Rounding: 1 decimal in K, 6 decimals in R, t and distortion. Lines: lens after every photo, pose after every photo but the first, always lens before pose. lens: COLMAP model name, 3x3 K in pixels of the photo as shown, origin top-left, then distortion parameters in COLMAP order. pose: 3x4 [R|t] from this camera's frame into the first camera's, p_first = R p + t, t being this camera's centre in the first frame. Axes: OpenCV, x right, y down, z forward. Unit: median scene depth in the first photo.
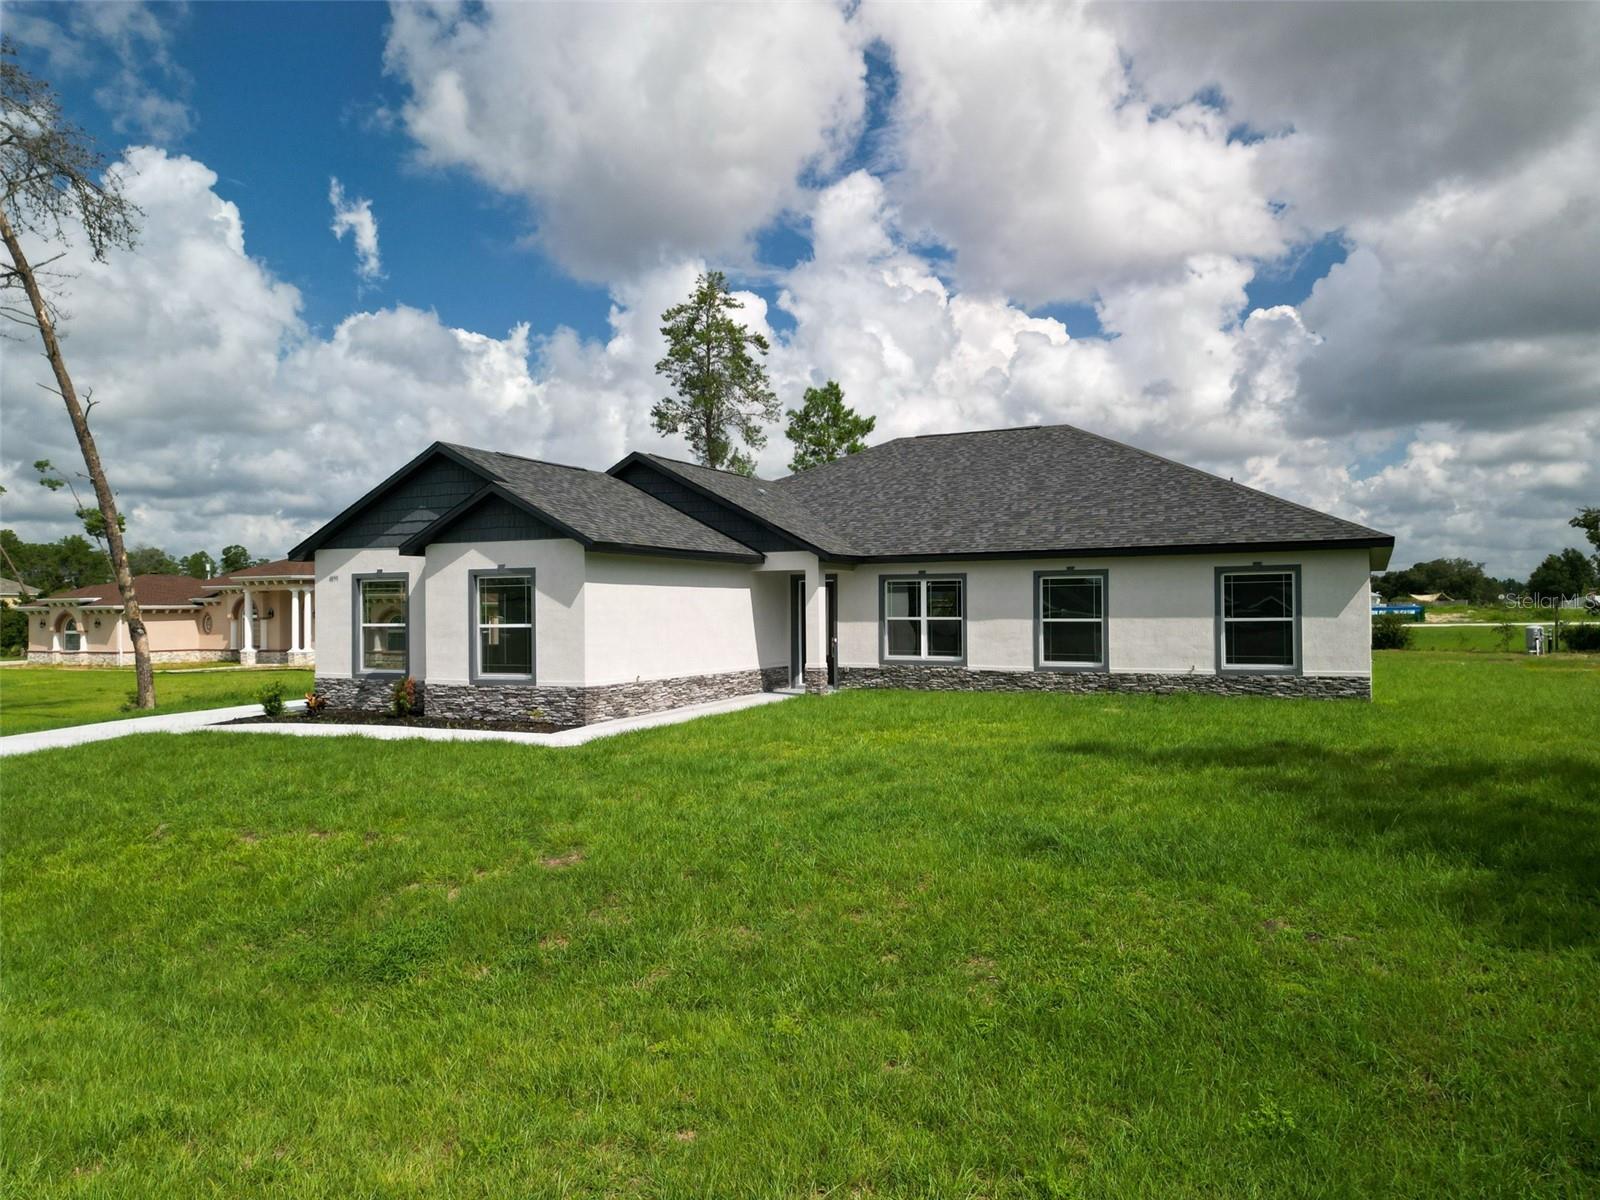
lens RADIAL K [[1123.1, 0, 801.6], [0, 1123.1, 600.8], [0, 0, 1]] dist [0.086466, -0.091779]
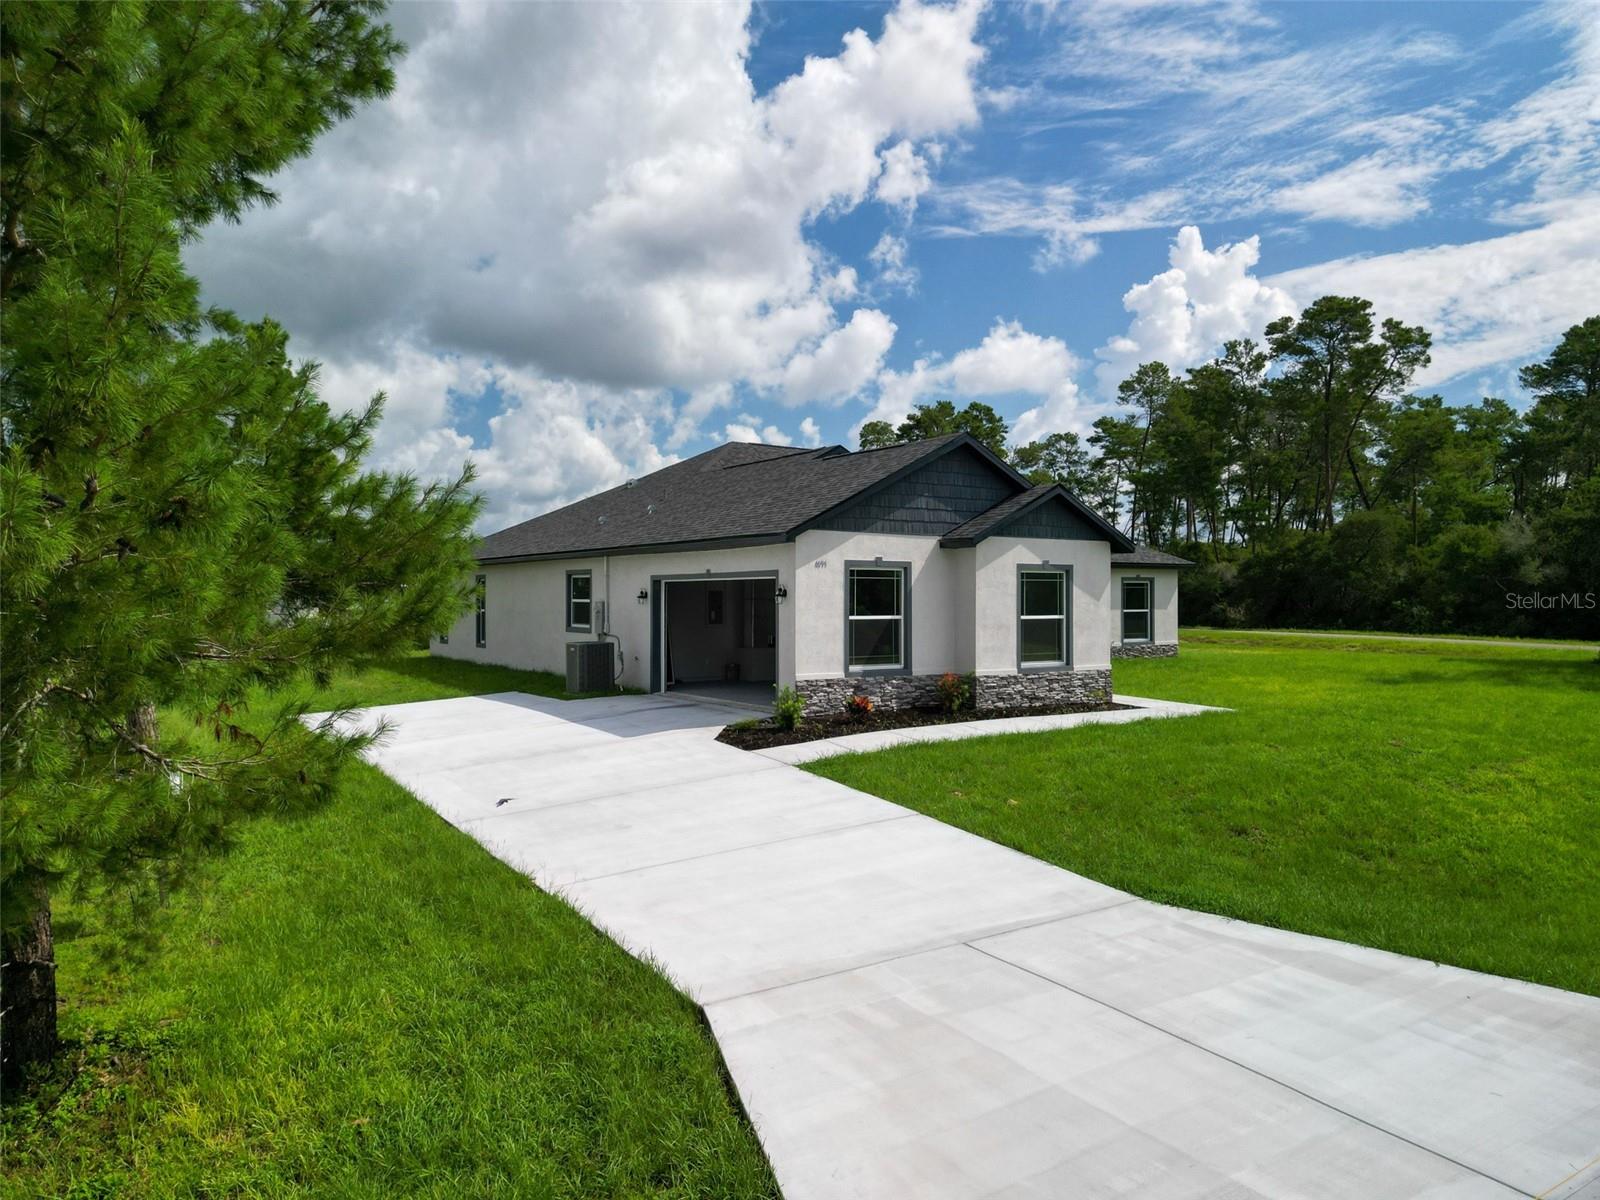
lens RADIAL K [[1137.3, 0, 800.0], [0, 1137.3, 600.0], [0, 0, 1]] dist [0.083629, -0.097574]
pose [[0.488566, 0.008416, 0.872486, -1.139331], [-0.014351, 0.999896, -0.001609, 0.009312], [-0.872409, -0.011735, 0.488636, 0.576744]]
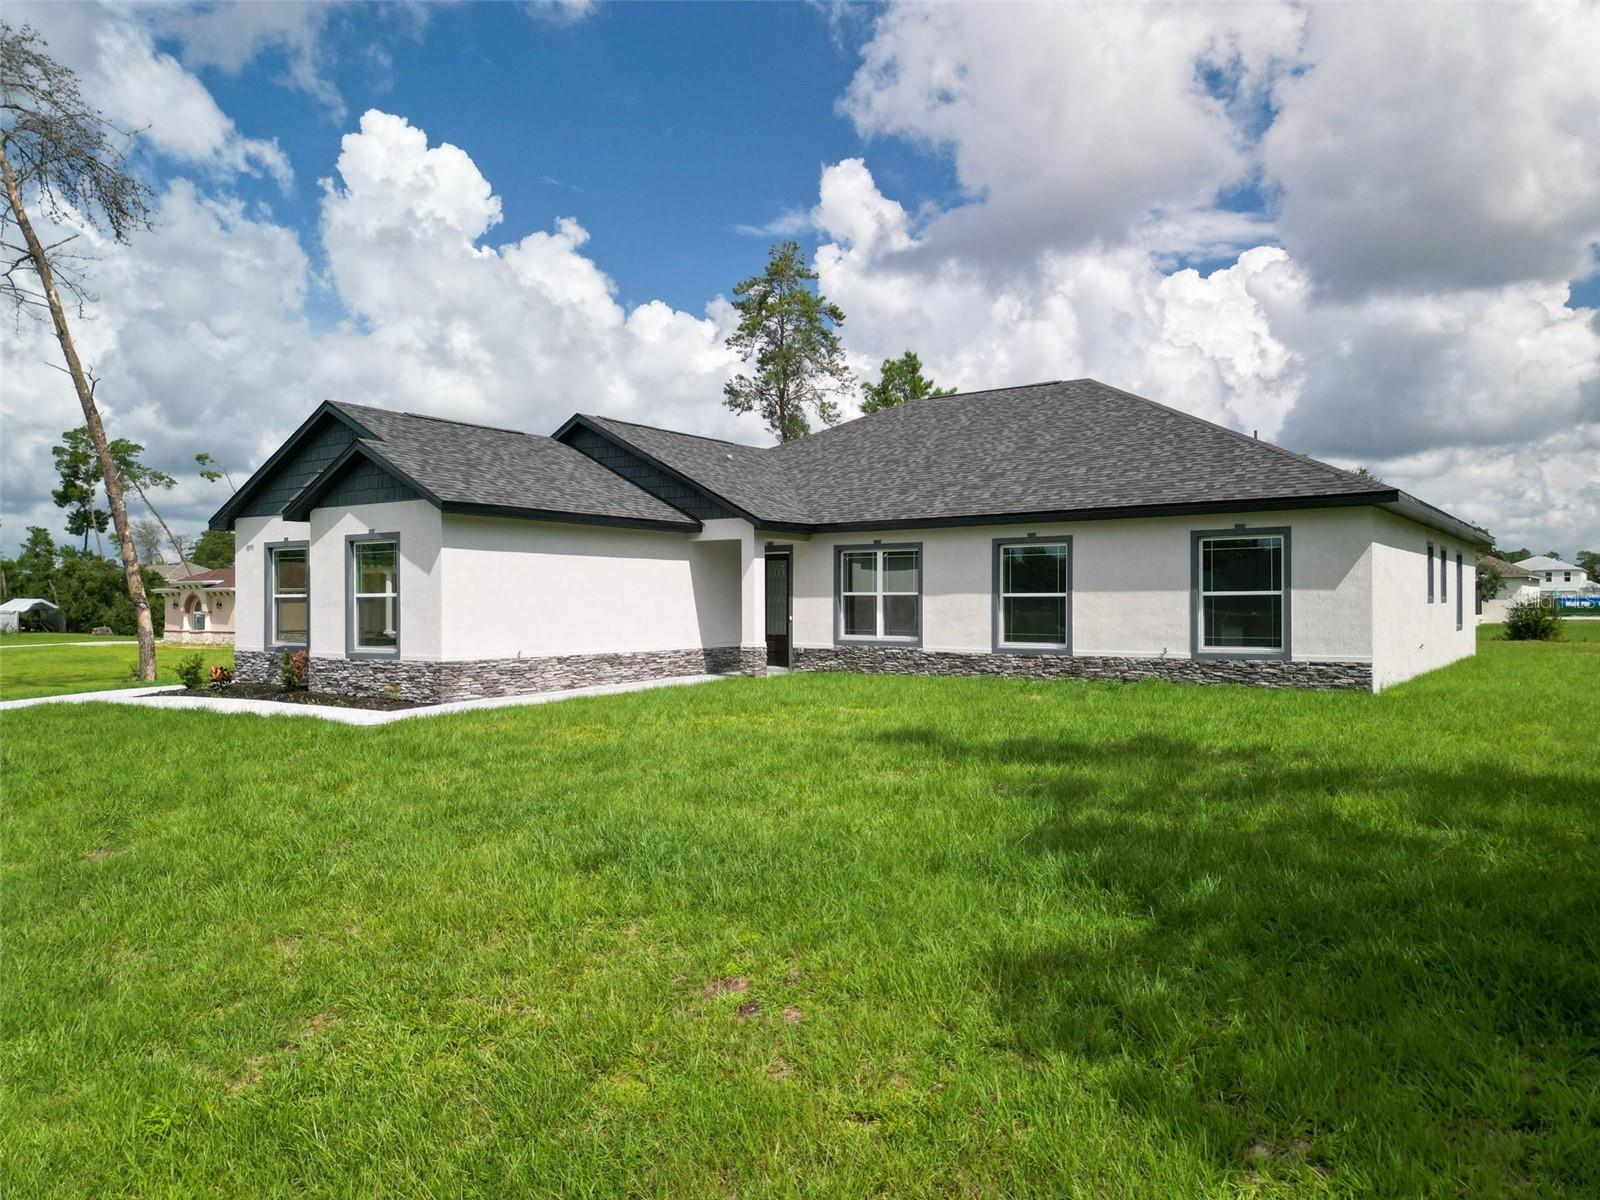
lens RADIAL K [[1123.1, 0, 801.6], [0, 1123.1, 600.8], [0, 0, 1]] dist [0.086466, -0.091779]
pose [[0.987482, 0.004880, -0.157658, 0.197741], [-0.003737, 0.999965, 0.007546, 0.015677], [0.157689, -0.006862, 0.987465, 0.114953]]
